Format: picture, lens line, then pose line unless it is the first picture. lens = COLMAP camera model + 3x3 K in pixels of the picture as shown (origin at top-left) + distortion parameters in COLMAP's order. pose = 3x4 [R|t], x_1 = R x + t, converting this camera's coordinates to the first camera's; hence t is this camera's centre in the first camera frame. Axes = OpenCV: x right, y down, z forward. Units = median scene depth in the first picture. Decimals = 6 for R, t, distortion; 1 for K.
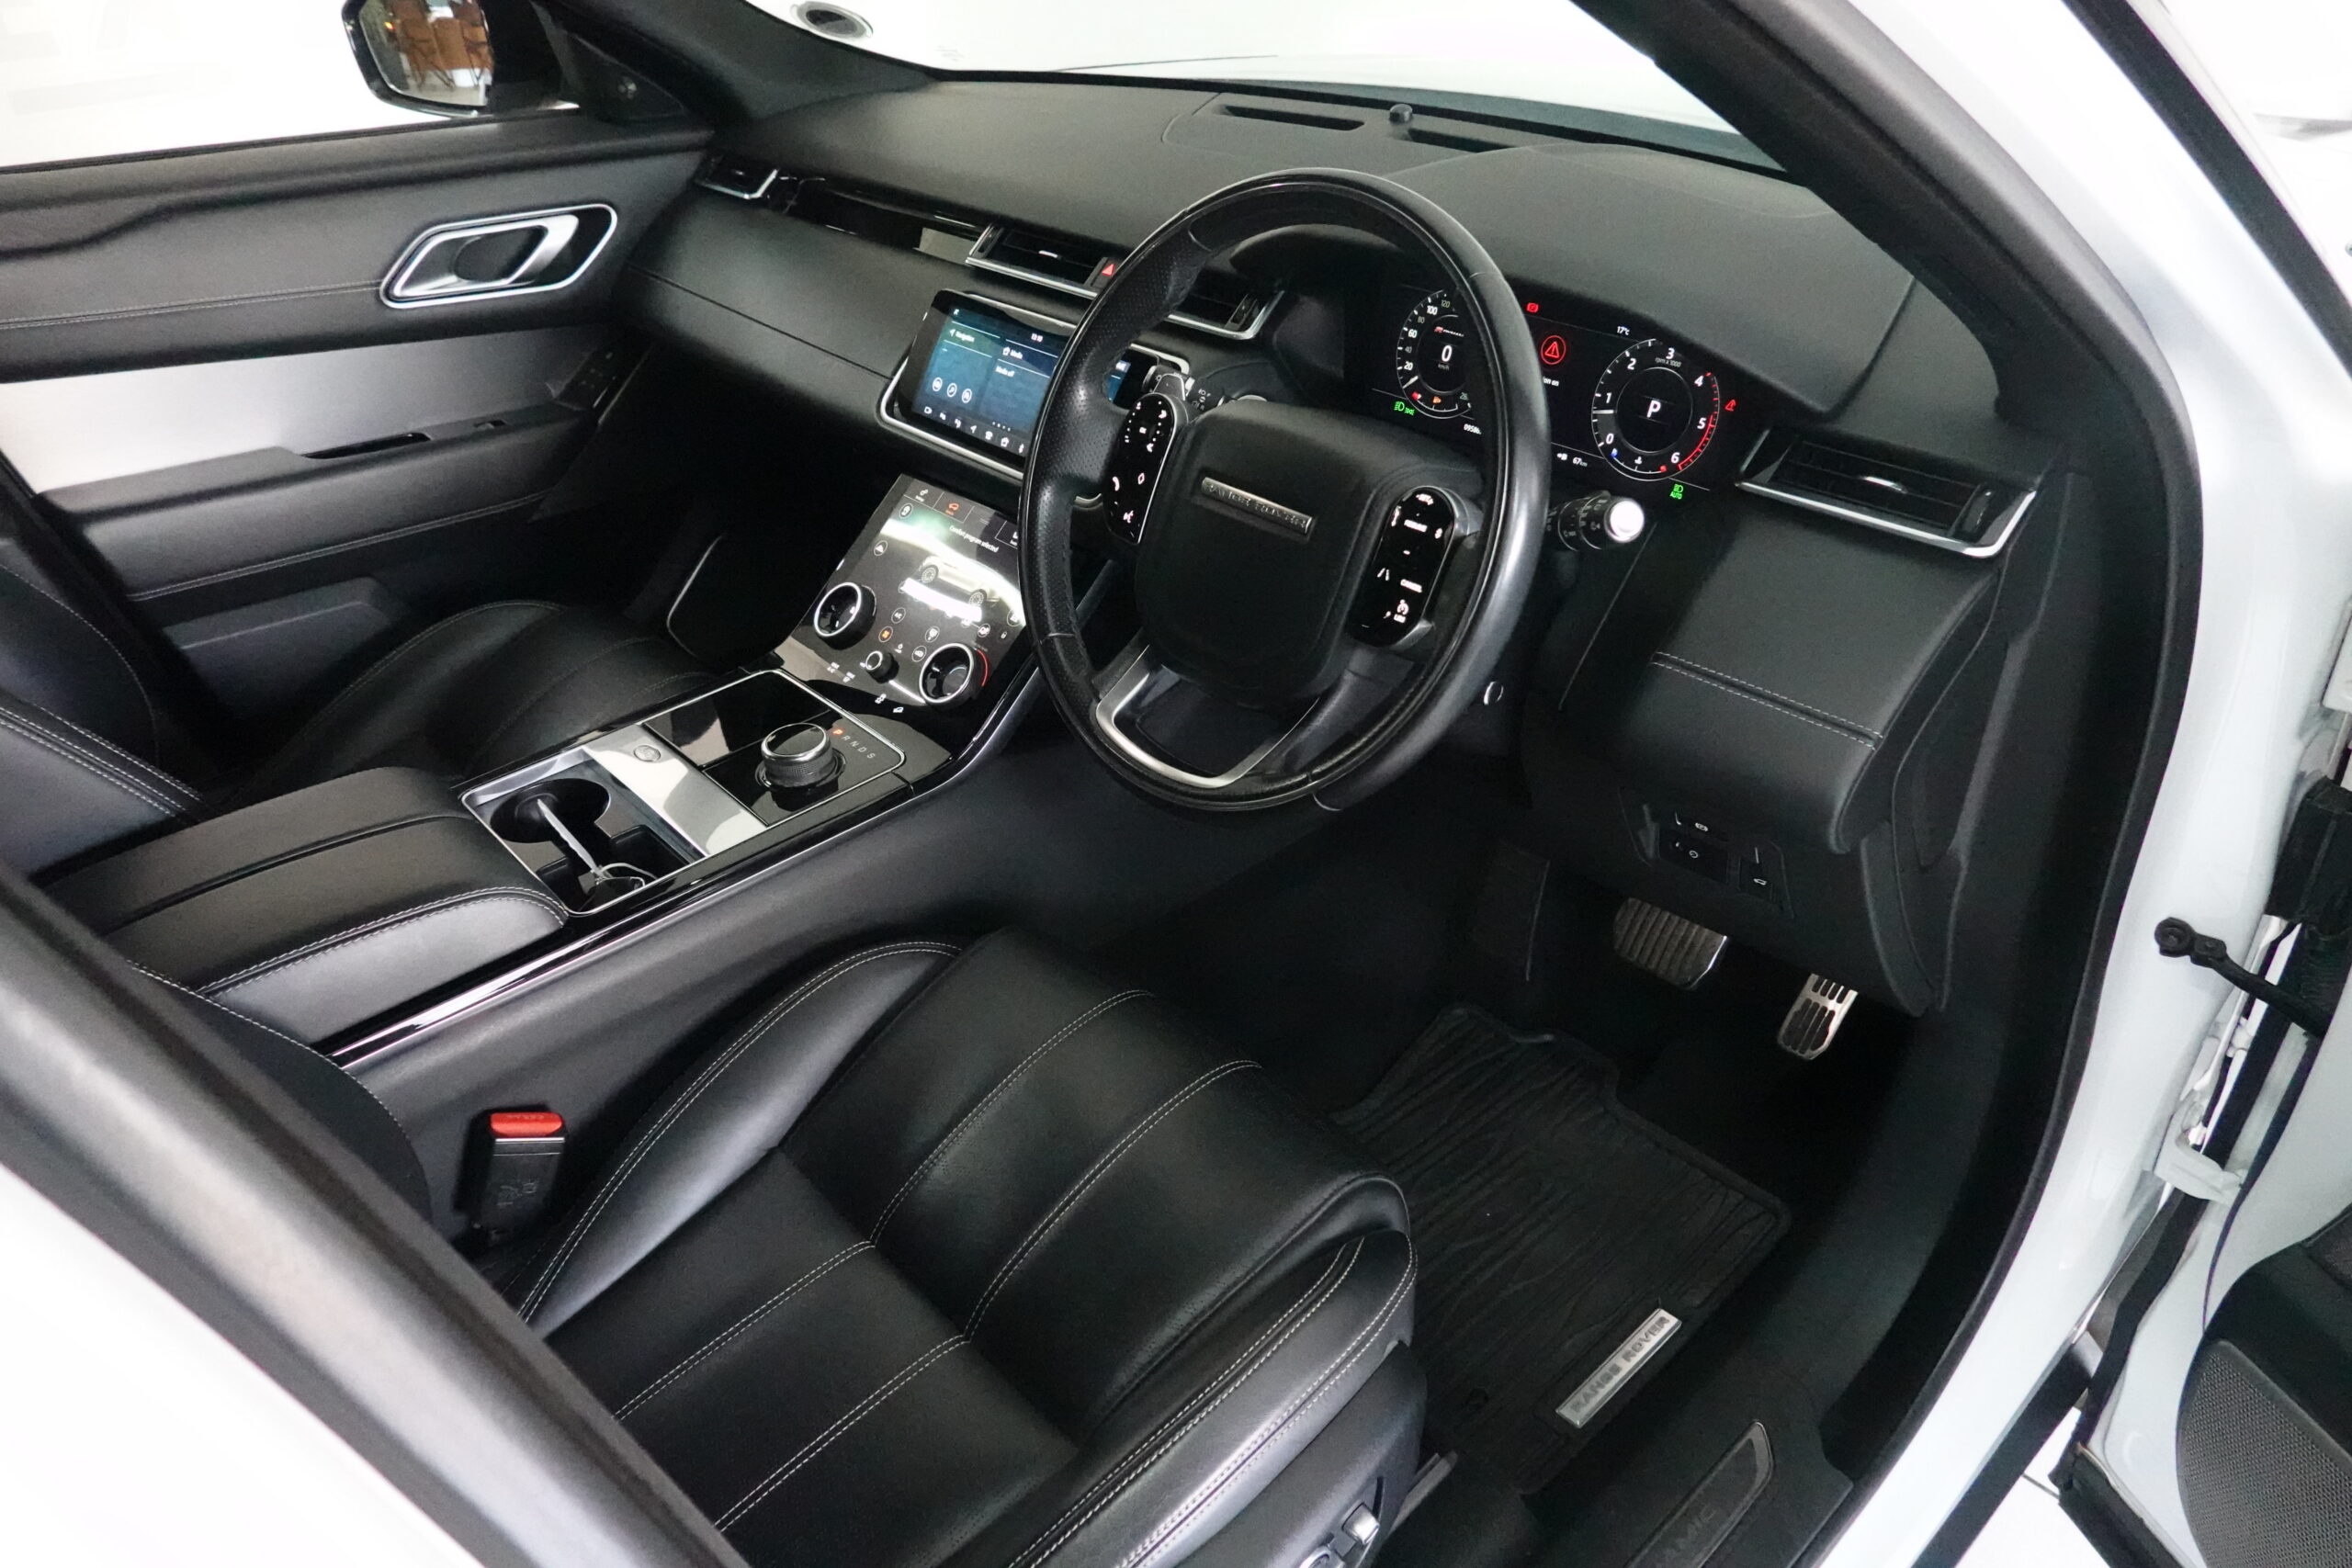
lens RADIAL K [[1585.9, 0, 1131.7], [0, 1585.9, 786.7], [0, 0, 1]] dist [-0.002398, -0.001436]
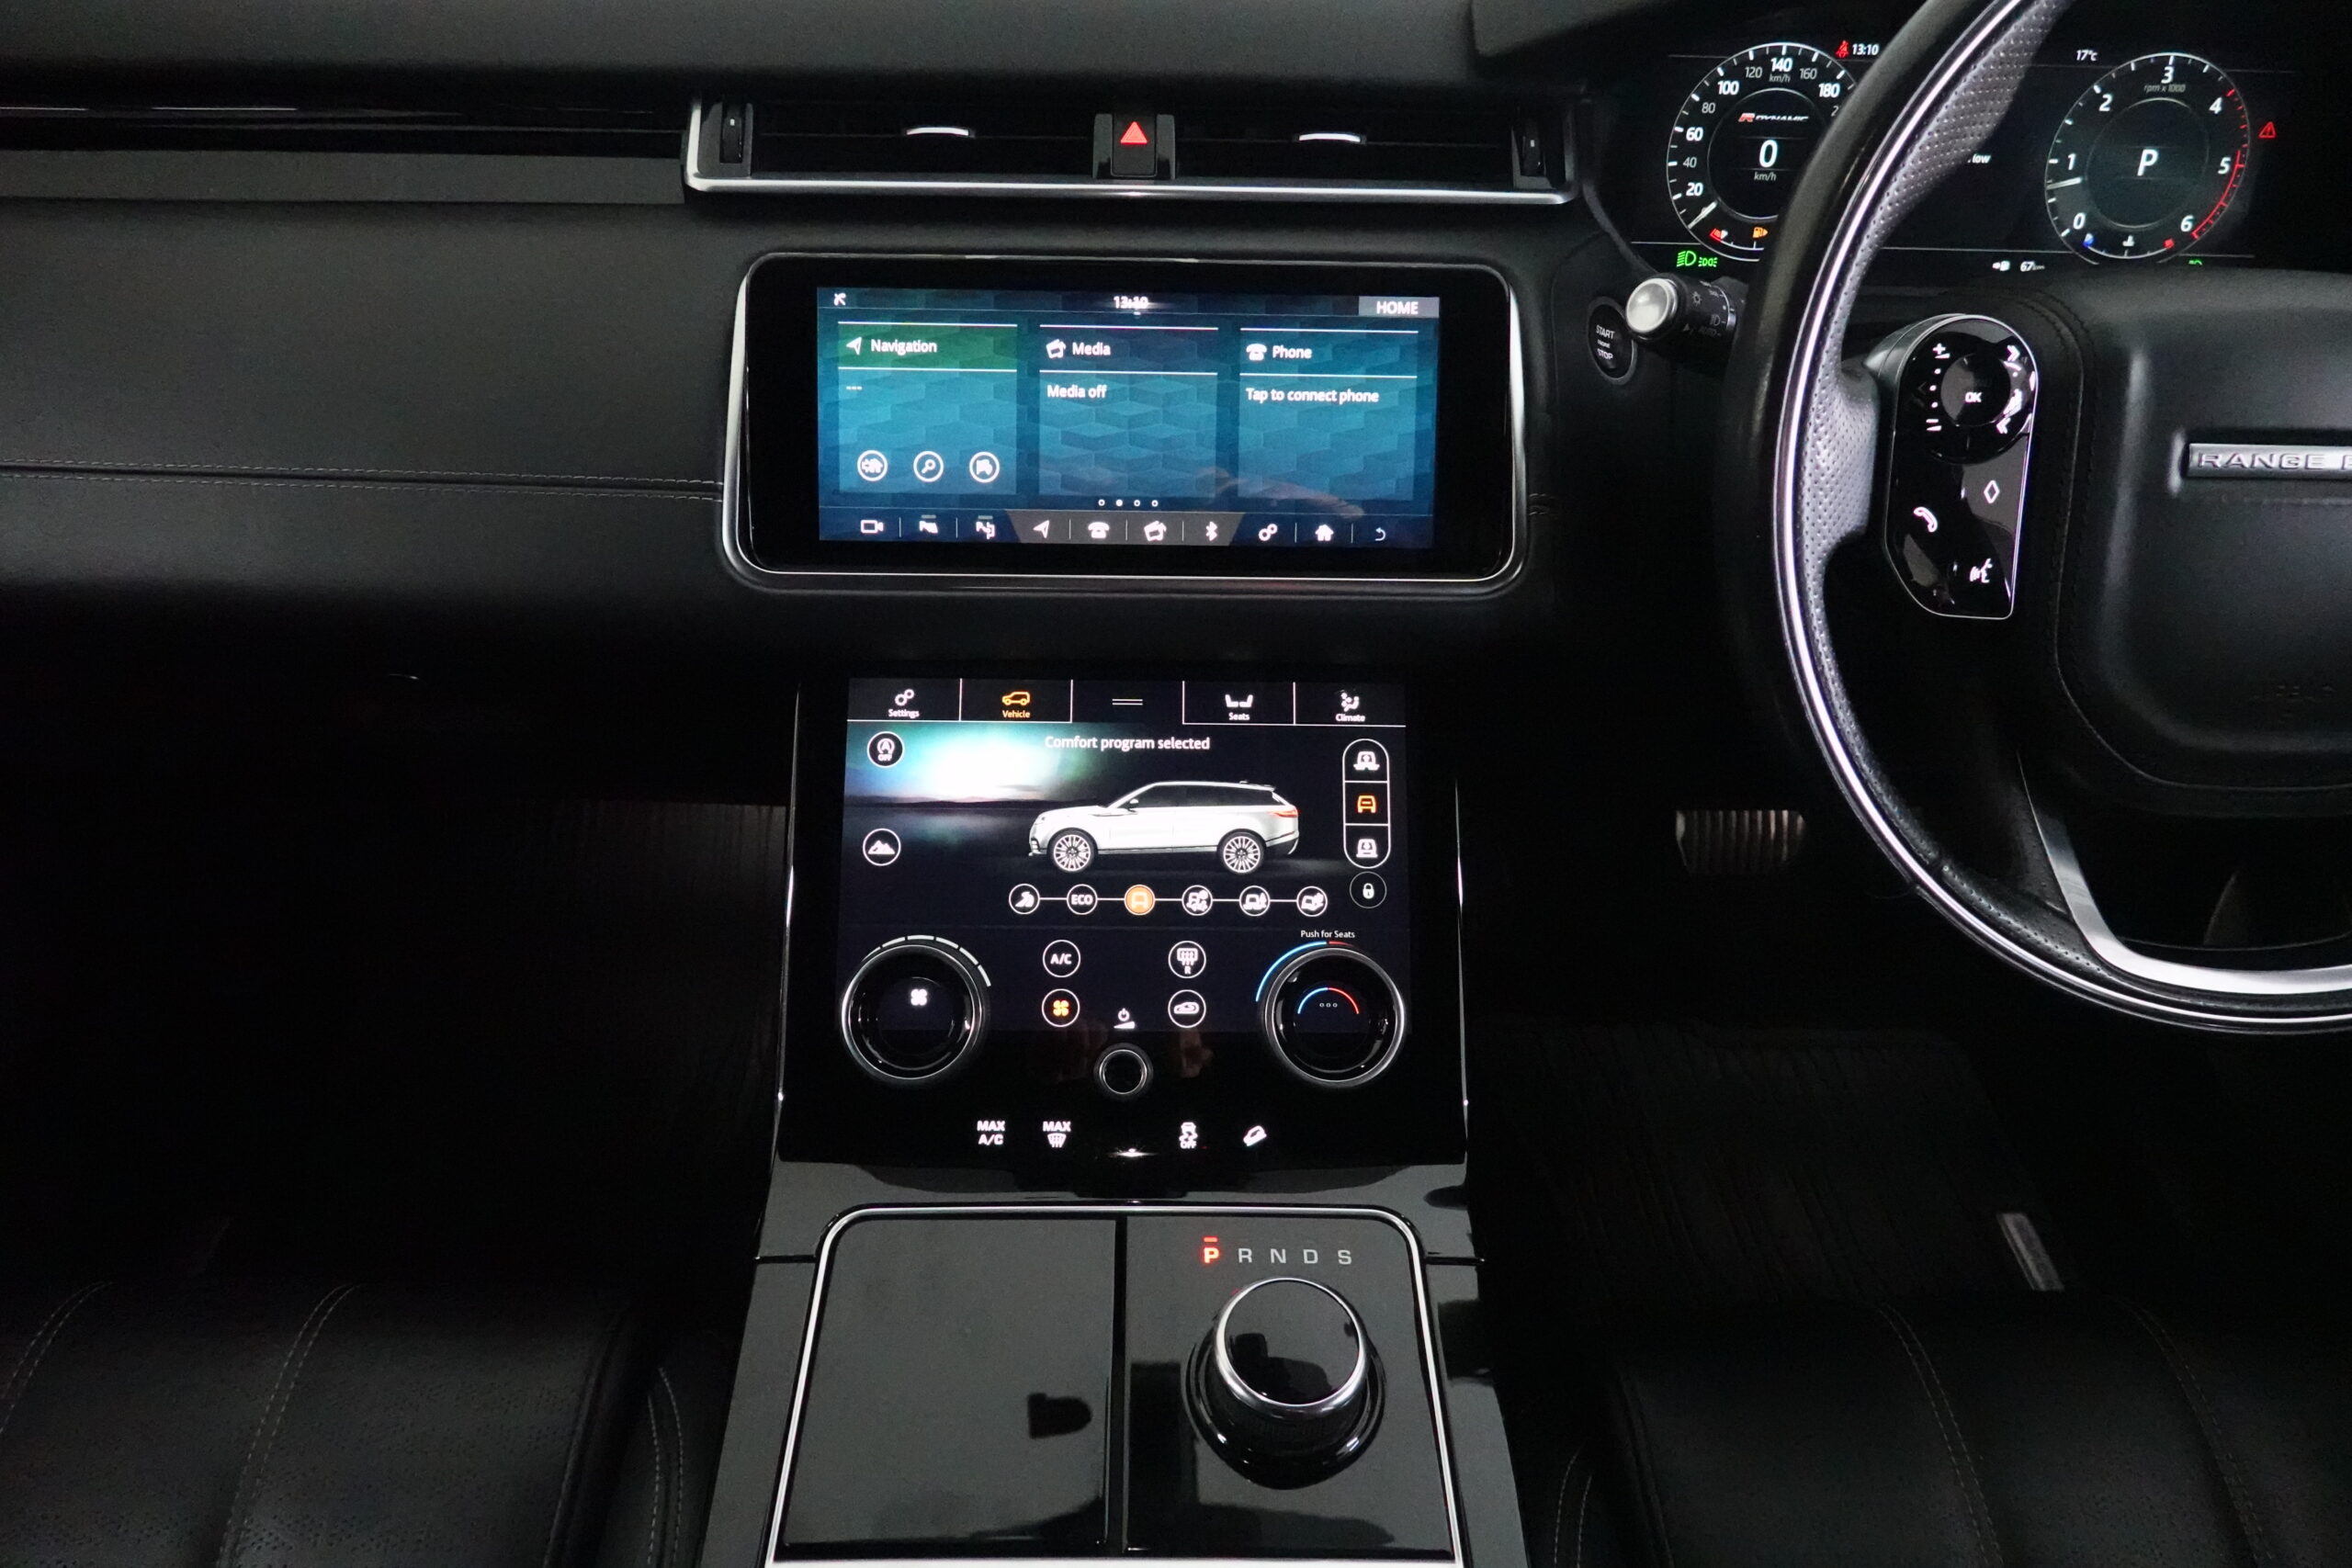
lens RADIAL K [[1585.9, 0, 1176.4], [0, 1585.9, 795.2], [0, 0, 1]] dist [-0.002398, -0.001436]
pose [[0.652254, -0.437951, 0.618679, -0.444615], [0.372321, 0.896059, 0.241776, -0.284379], [-0.660259, 0.072648, 0.747516, 0.708006]]
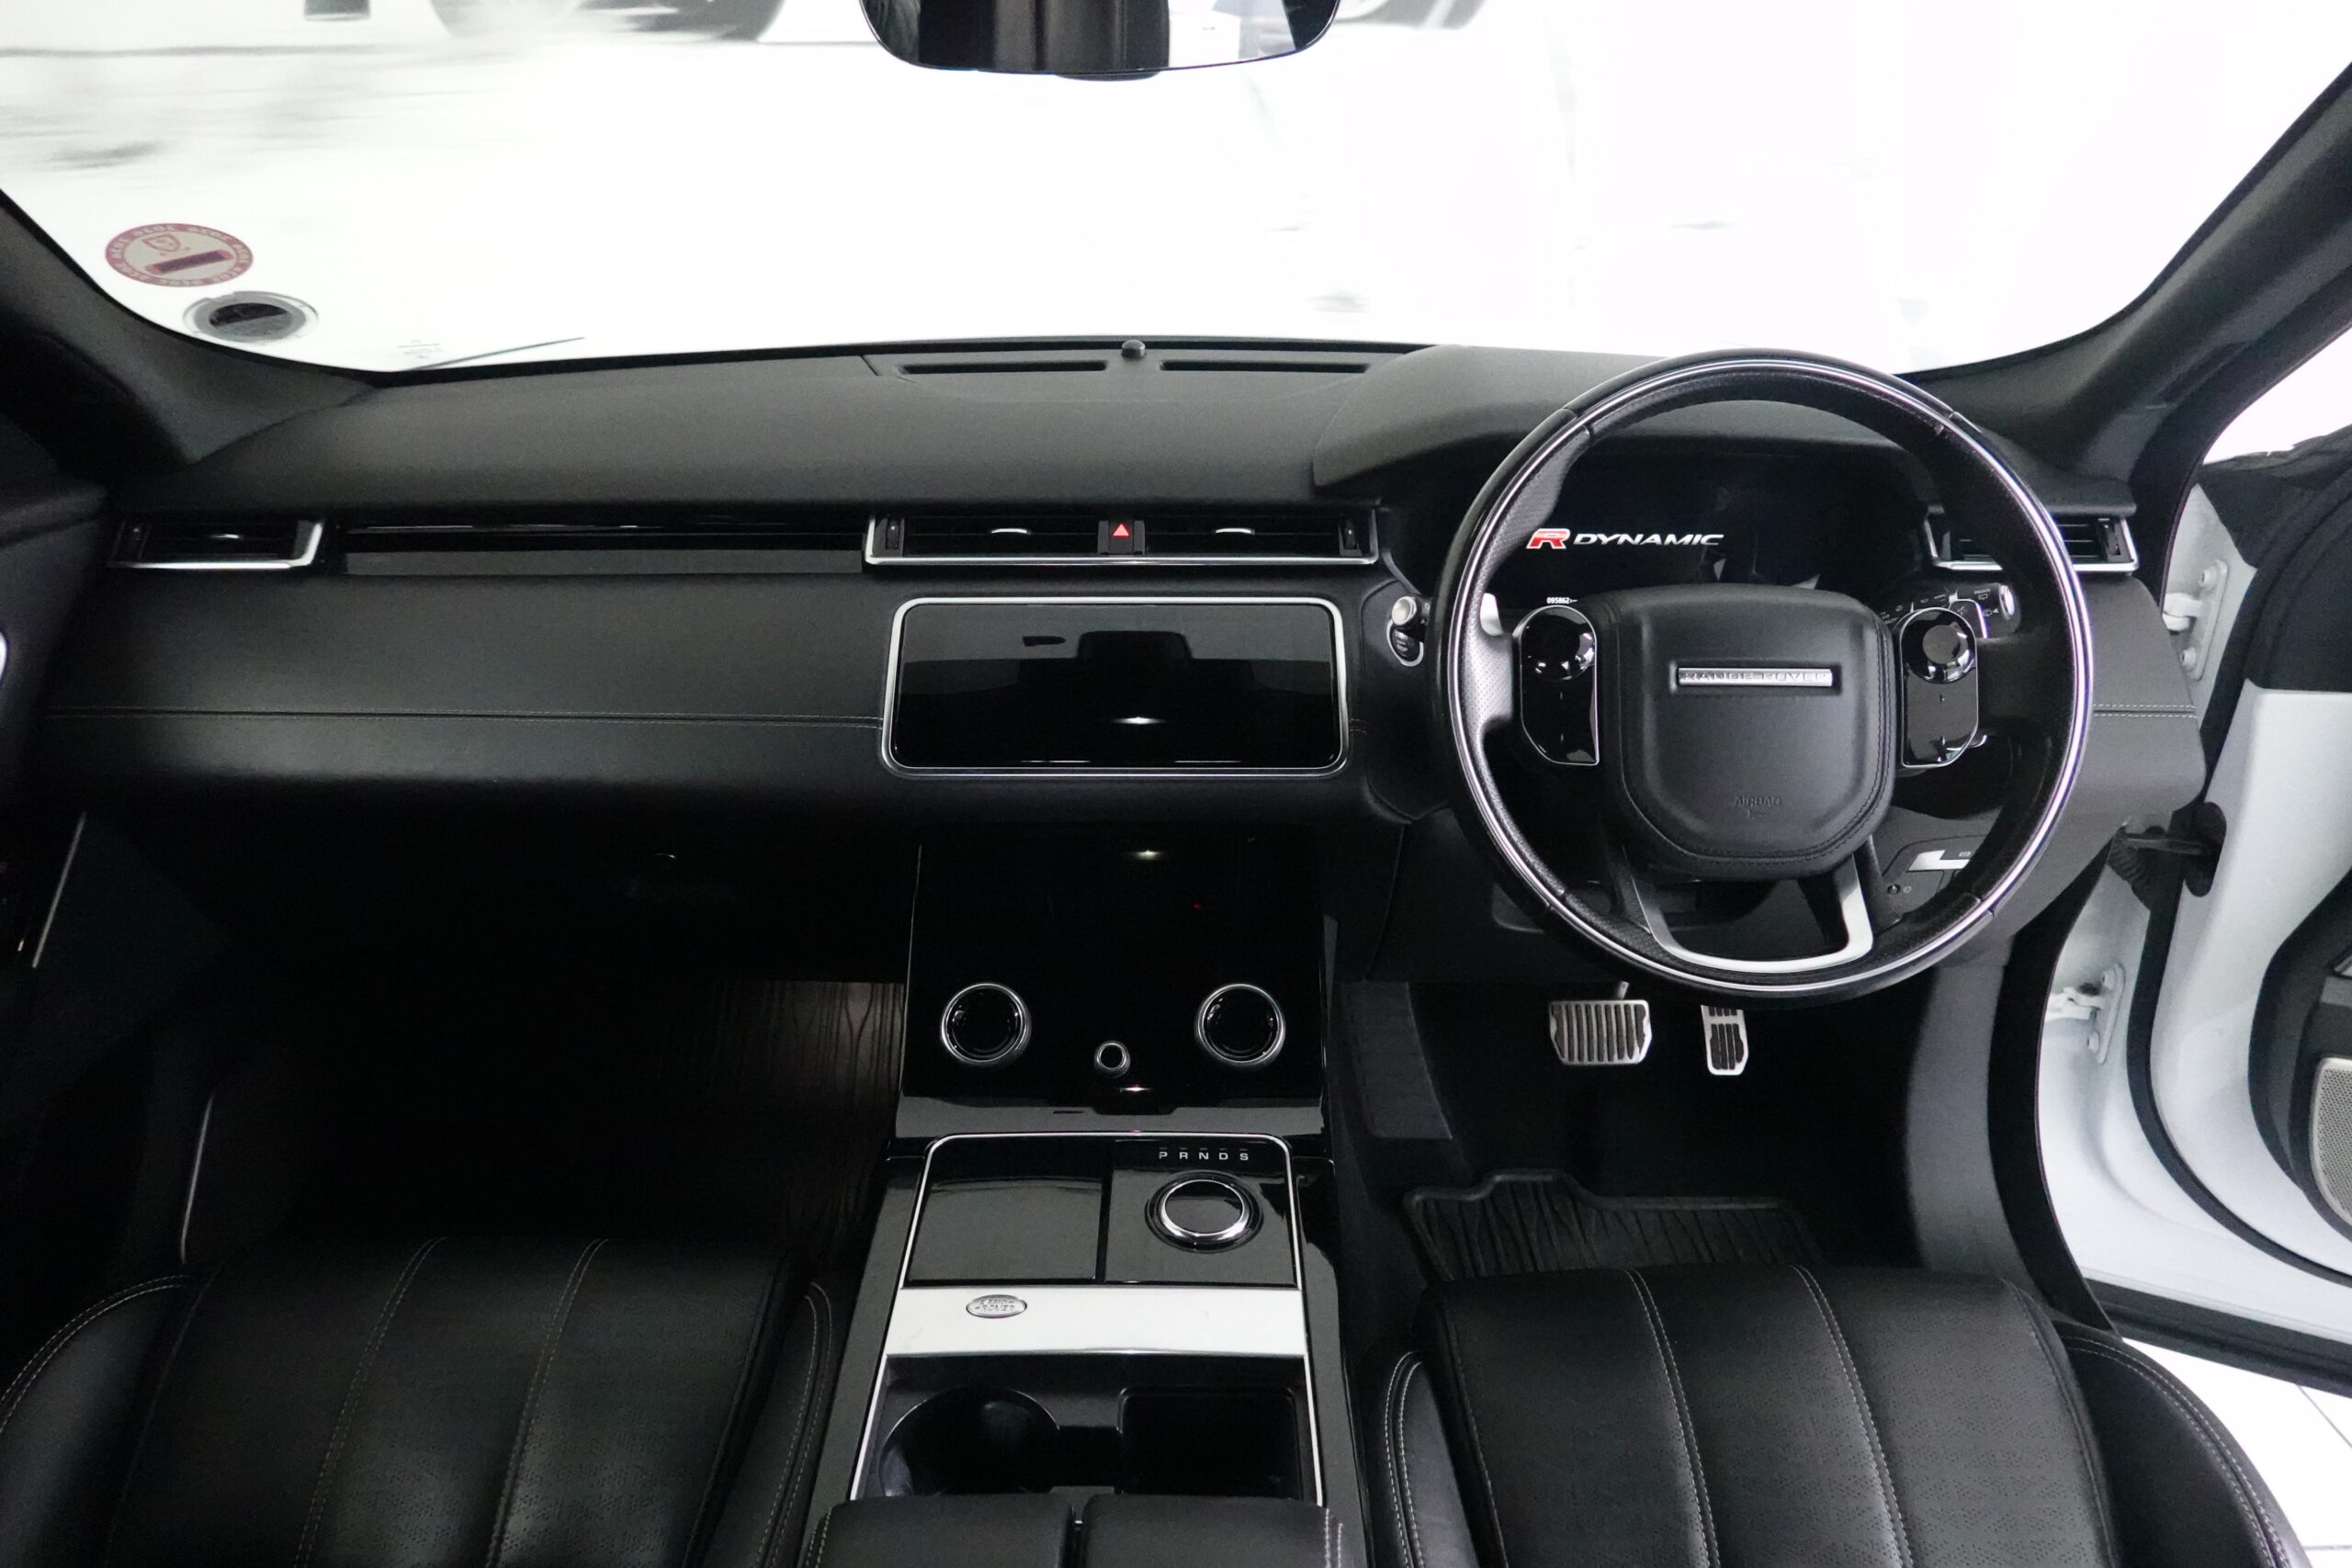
lens RADIAL K [[1585.9, 0, 1170.6], [0, 1585.9, 791.4], [0, 0, 1]] dist [-0.002398, -0.001436]
pose [[0.666028, -0.274902, 0.693423, -0.701215], [0.384157, 0.923263, -0.002960, -0.202973], [-0.639398, 0.268355, 0.720525, 0.445000]]
